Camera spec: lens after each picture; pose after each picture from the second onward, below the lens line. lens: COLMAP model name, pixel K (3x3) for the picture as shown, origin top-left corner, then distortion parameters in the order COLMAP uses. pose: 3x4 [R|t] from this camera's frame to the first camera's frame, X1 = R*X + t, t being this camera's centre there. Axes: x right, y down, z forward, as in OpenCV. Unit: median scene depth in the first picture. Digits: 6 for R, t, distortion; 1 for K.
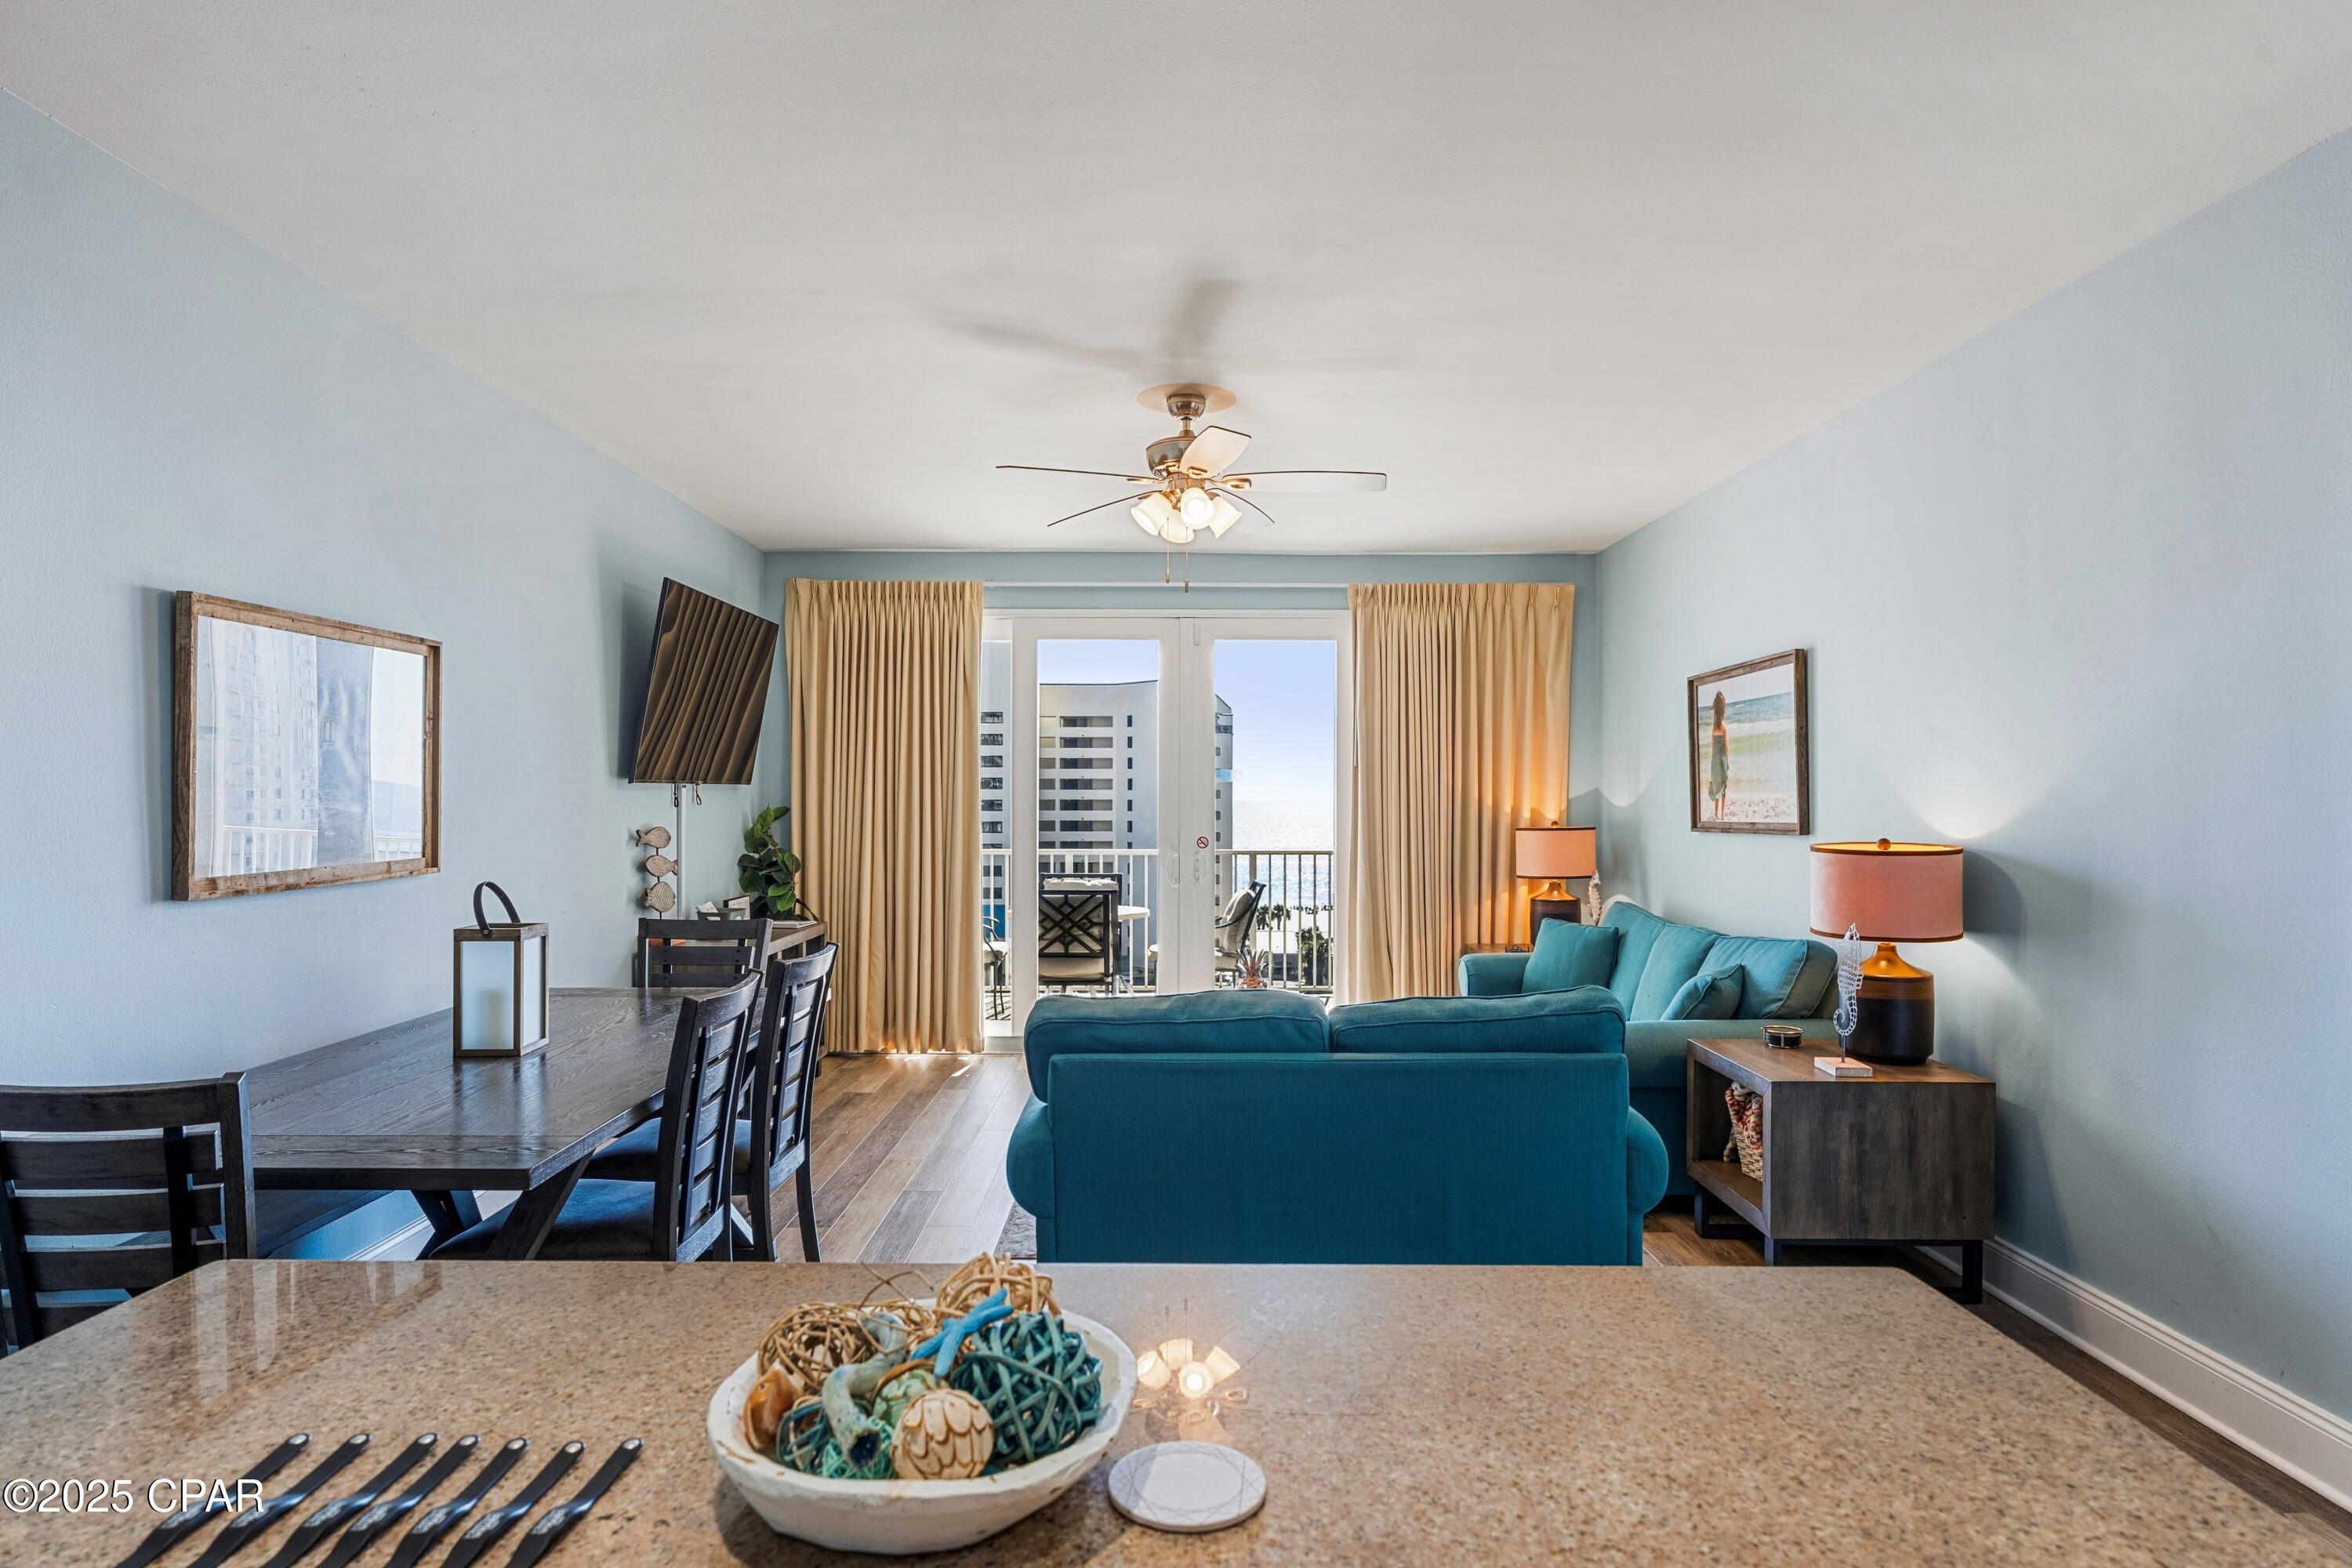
lens RADIAL K [[1288.4, 0, 1192.0], [0, 1288.4, 801.1], [0, 0, 1]] dist [-0.001362, 0.004563]
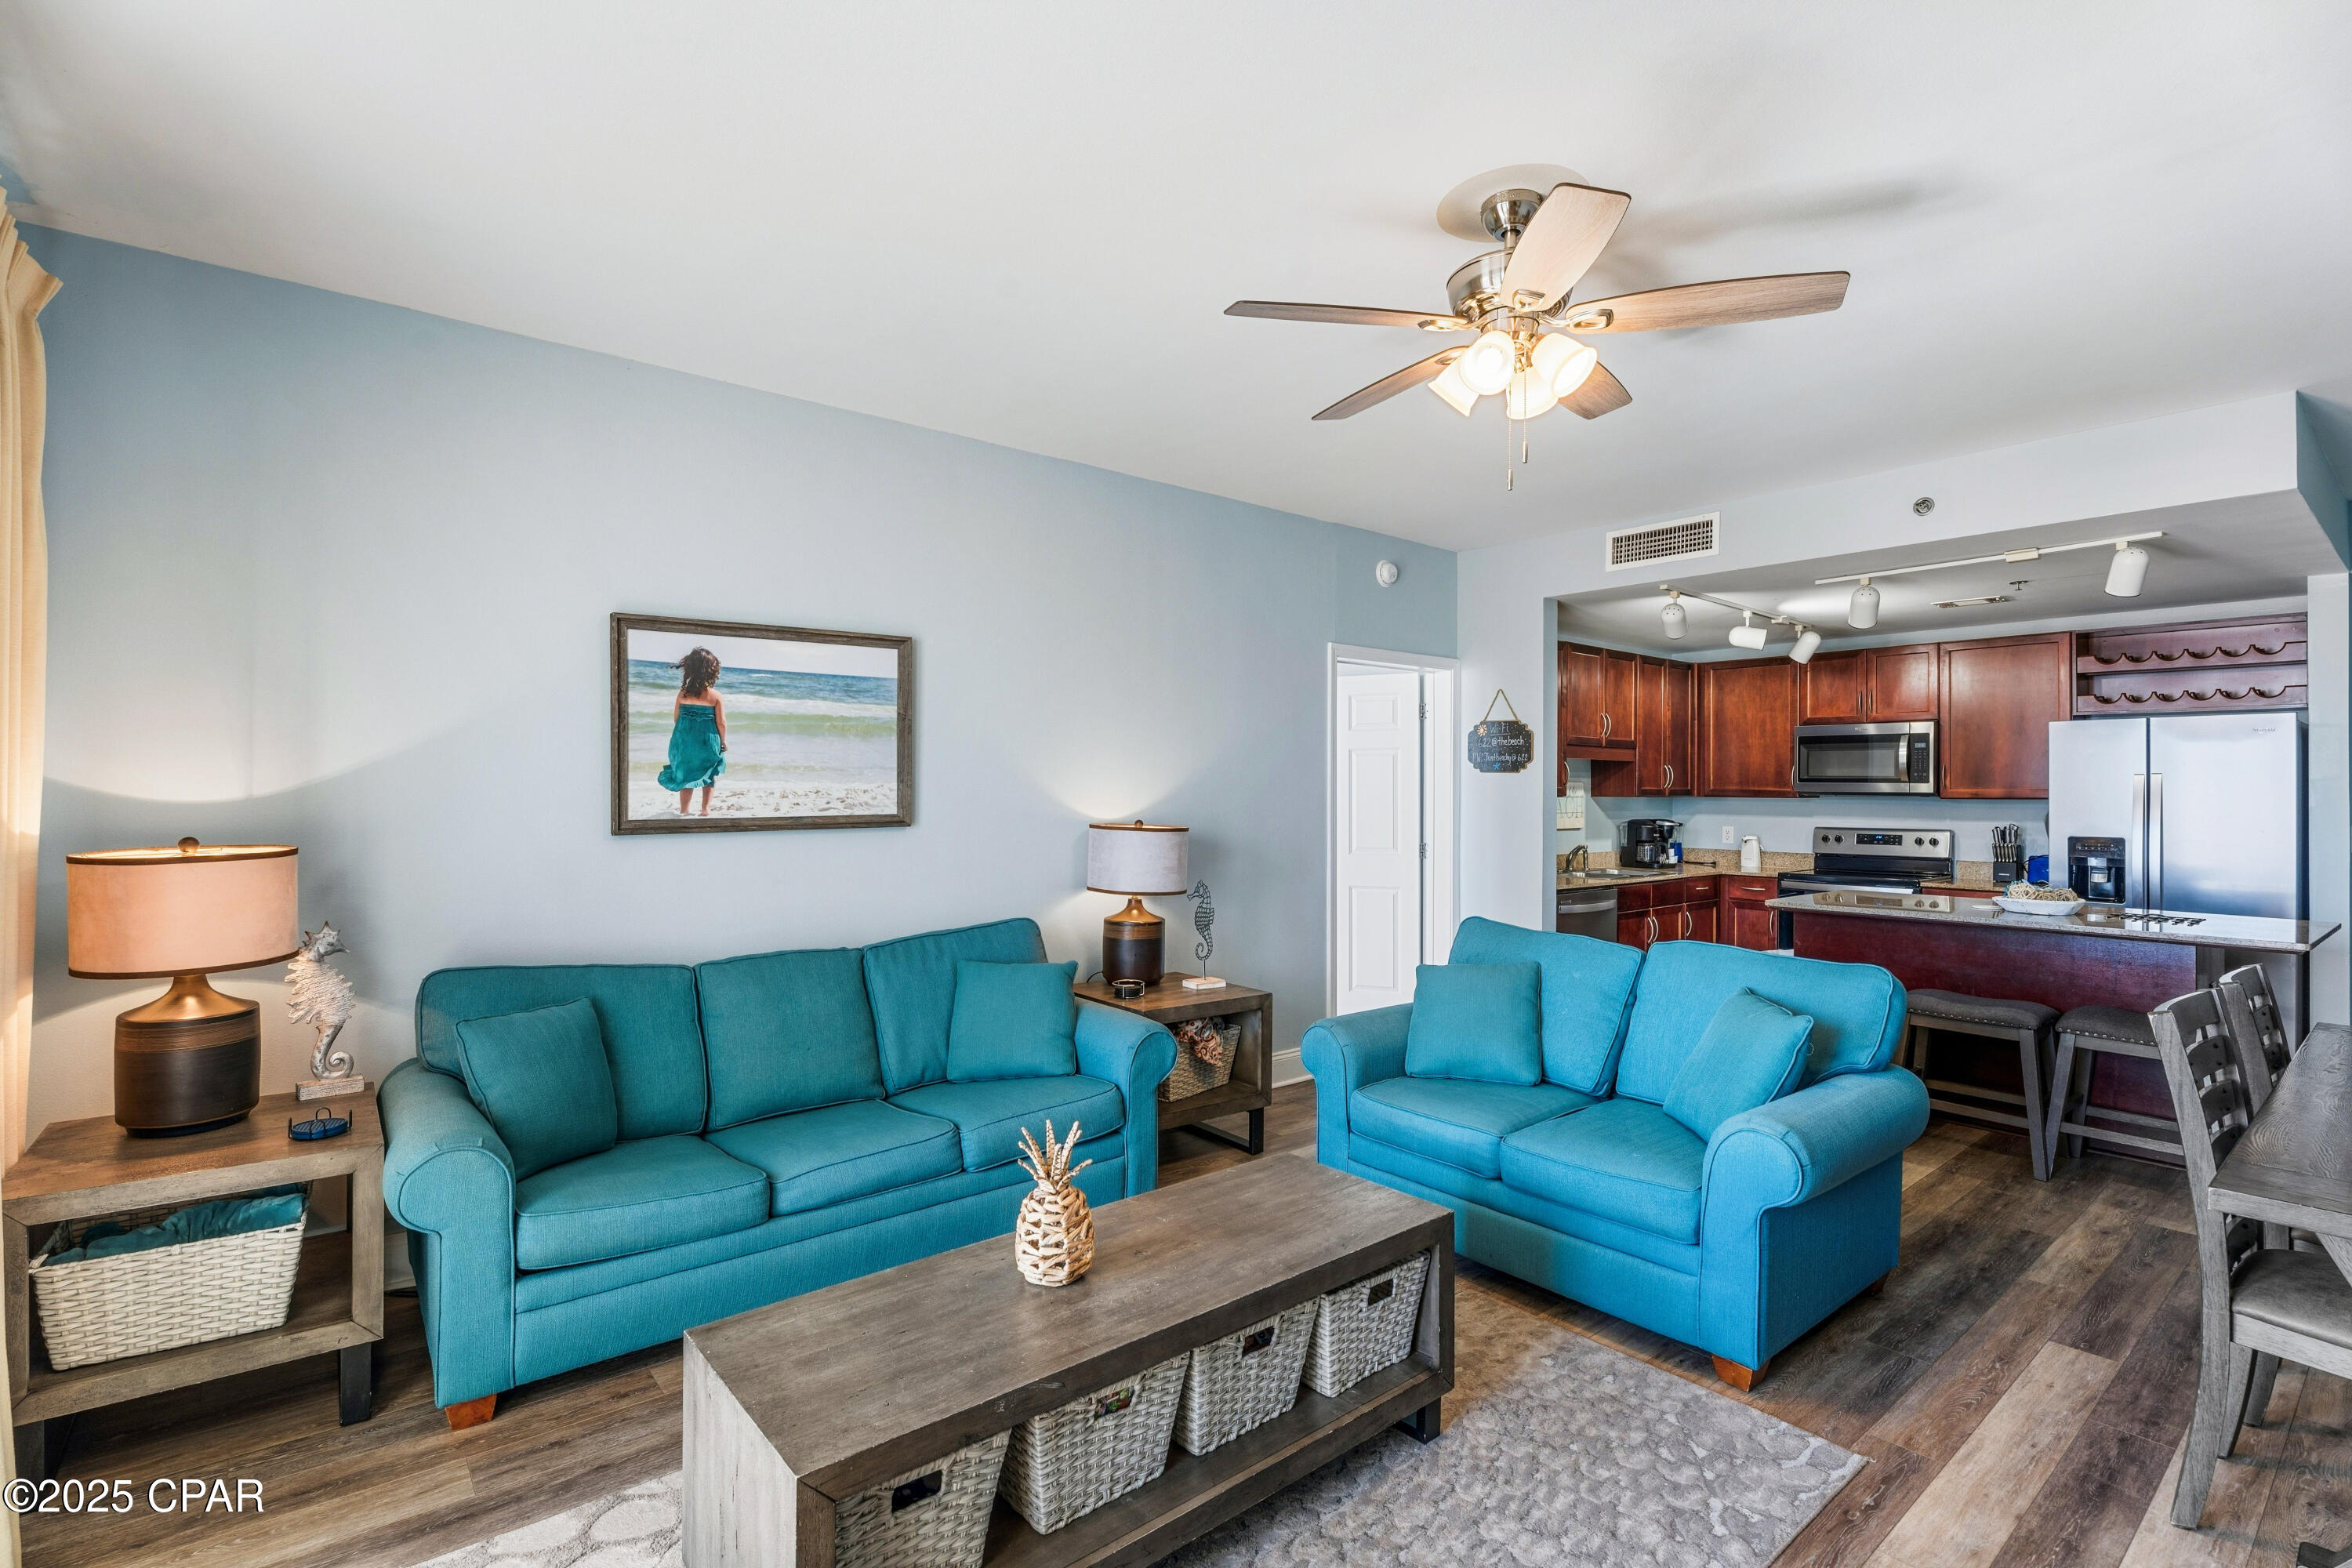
lens RADIAL K [[1106.2, 0, 1168.4], [0, 1106.2, 789.5], [0, 0, 1]] dist [0.009581, -0.000337]
pose [[-0.610991, -0.005864, 0.791616, -0.288813], [-0.005963, 0.999978, 0.002806, -0.004288], [-0.791615, -0.003006, -0.611012, 1.179888]]
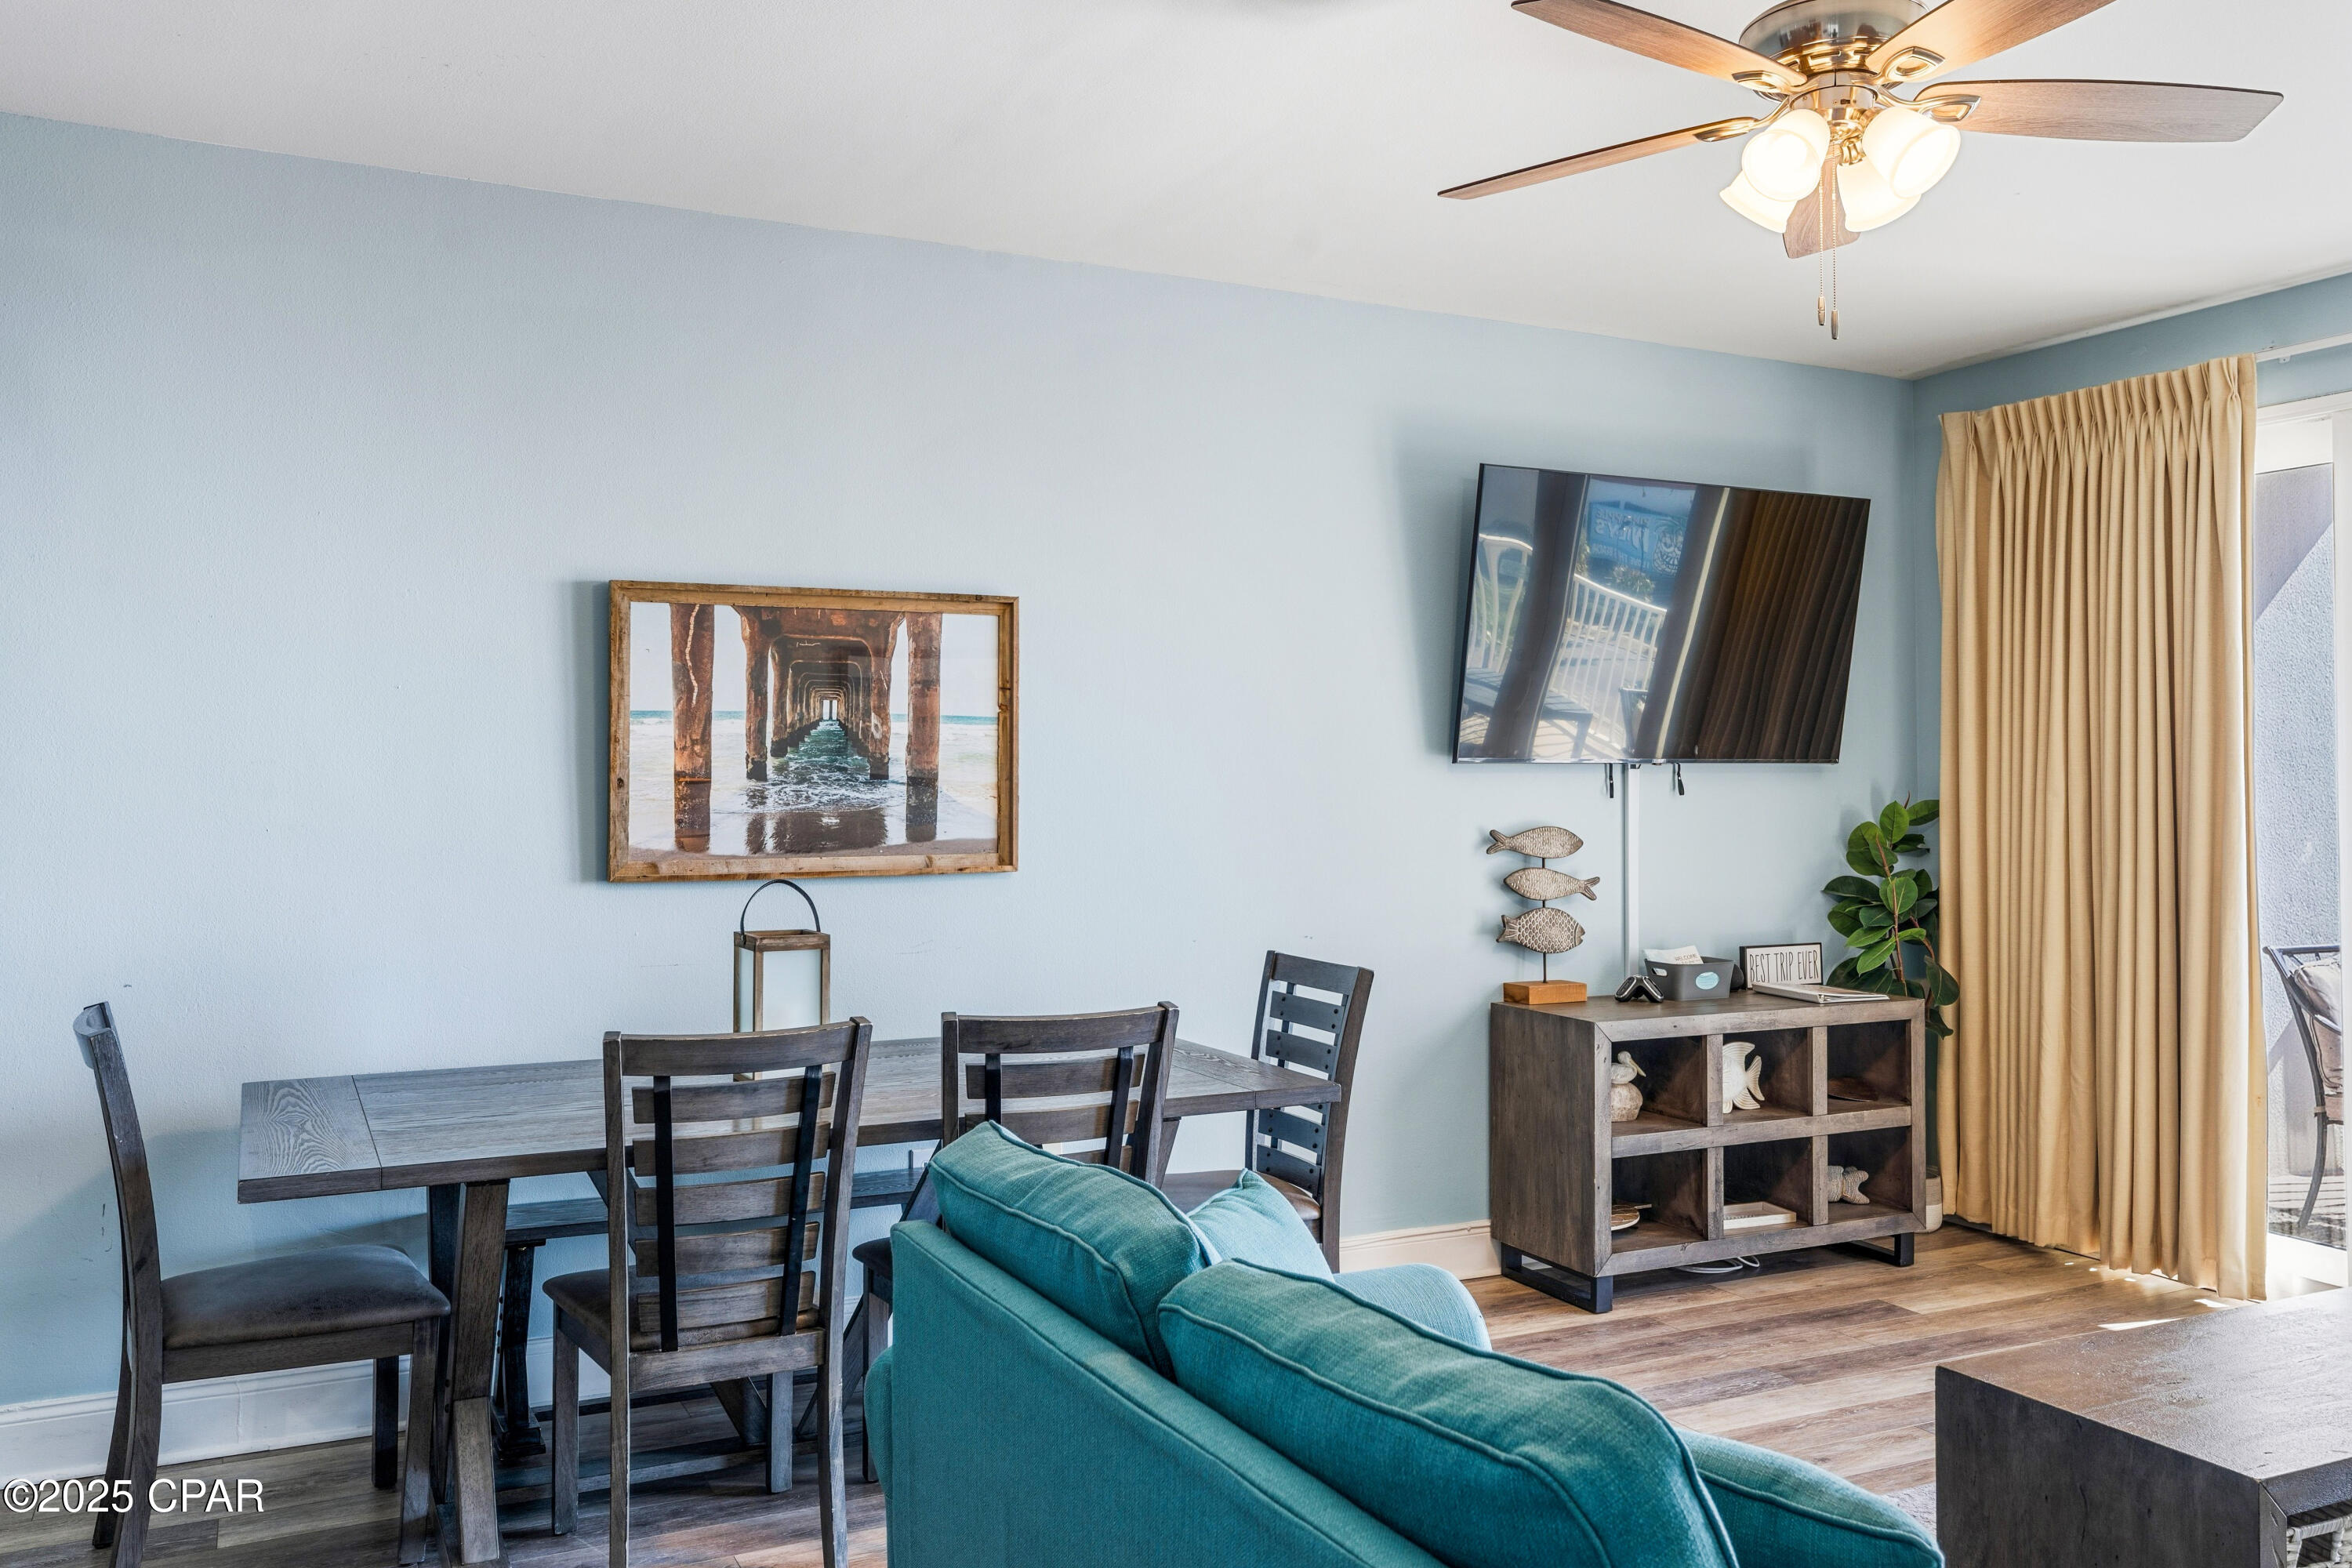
lens RADIAL K [[1844.0, 0, 1180.6], [0, 1844.0, 716.1], [0, 0, 1]] dist [-0.026873, 0.045864]
pose [[0.426614, -0.031513, -0.903885, 0.380590], [-0.005534, 0.999283, -0.037450, -0.000989], [0.904417, 0.020979, 0.426134, 0.403449]]
